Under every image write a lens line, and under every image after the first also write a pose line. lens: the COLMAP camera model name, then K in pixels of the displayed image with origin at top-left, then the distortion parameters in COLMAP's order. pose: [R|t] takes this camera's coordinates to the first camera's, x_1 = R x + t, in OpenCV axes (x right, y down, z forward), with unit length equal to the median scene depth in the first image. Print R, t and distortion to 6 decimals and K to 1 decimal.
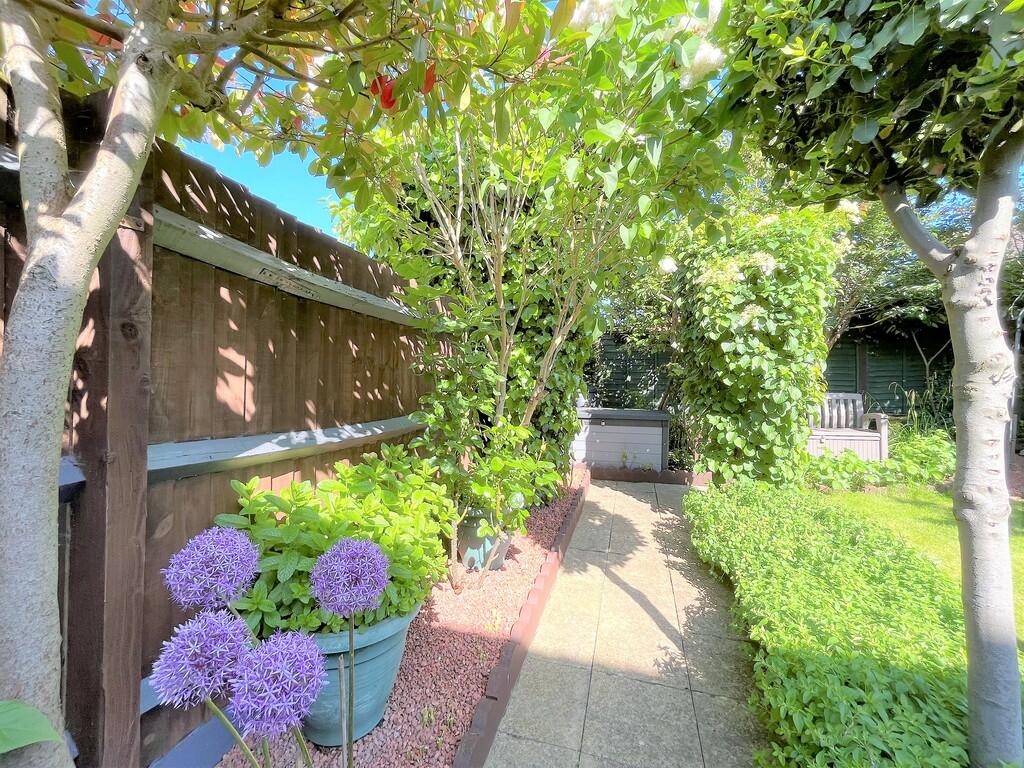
lens RADIAL K [[412.6, 0, 512.8], [0, 412.6, 380.5], [0, 0, 1]] dist [-0.003006, -0.000729]
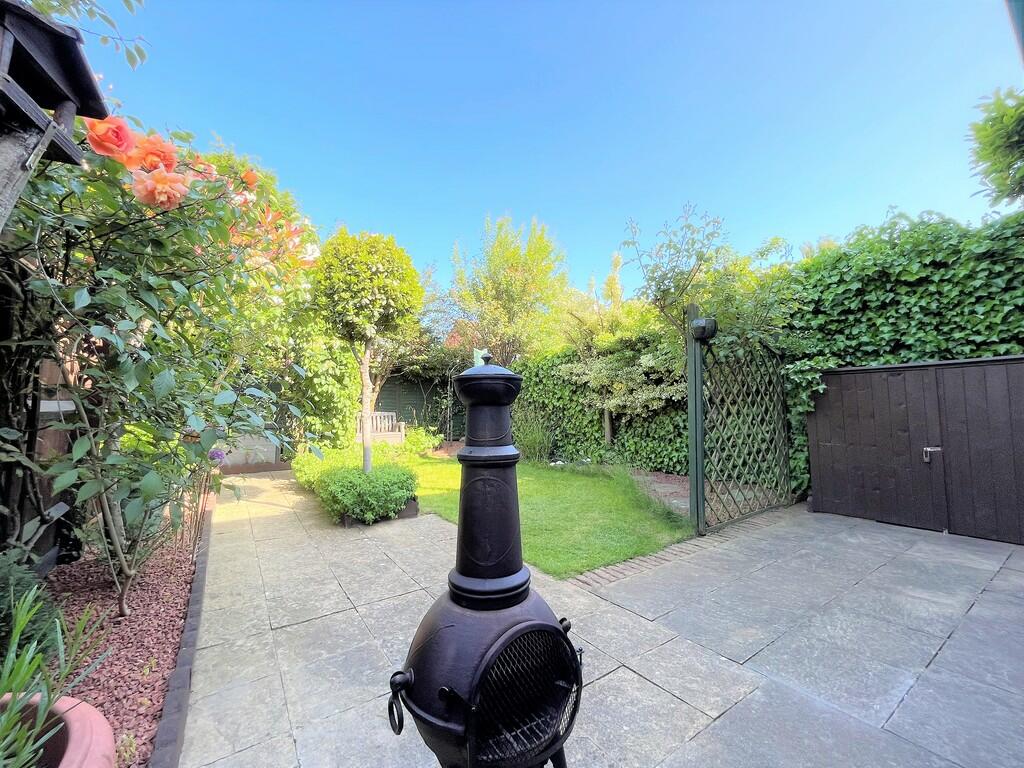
lens RADIAL K [[412.6, 0, 511.2], [0, 412.6, 382.7], [0, 0, 1]] dist [-0.003006, -0.000729]
pose [[0.628042, 0.050050, 0.776569, -0.429488], [0.018466, 0.996690, -0.079171, 0.102212], [-0.777961, 0.064063, 0.625038, -0.957428]]
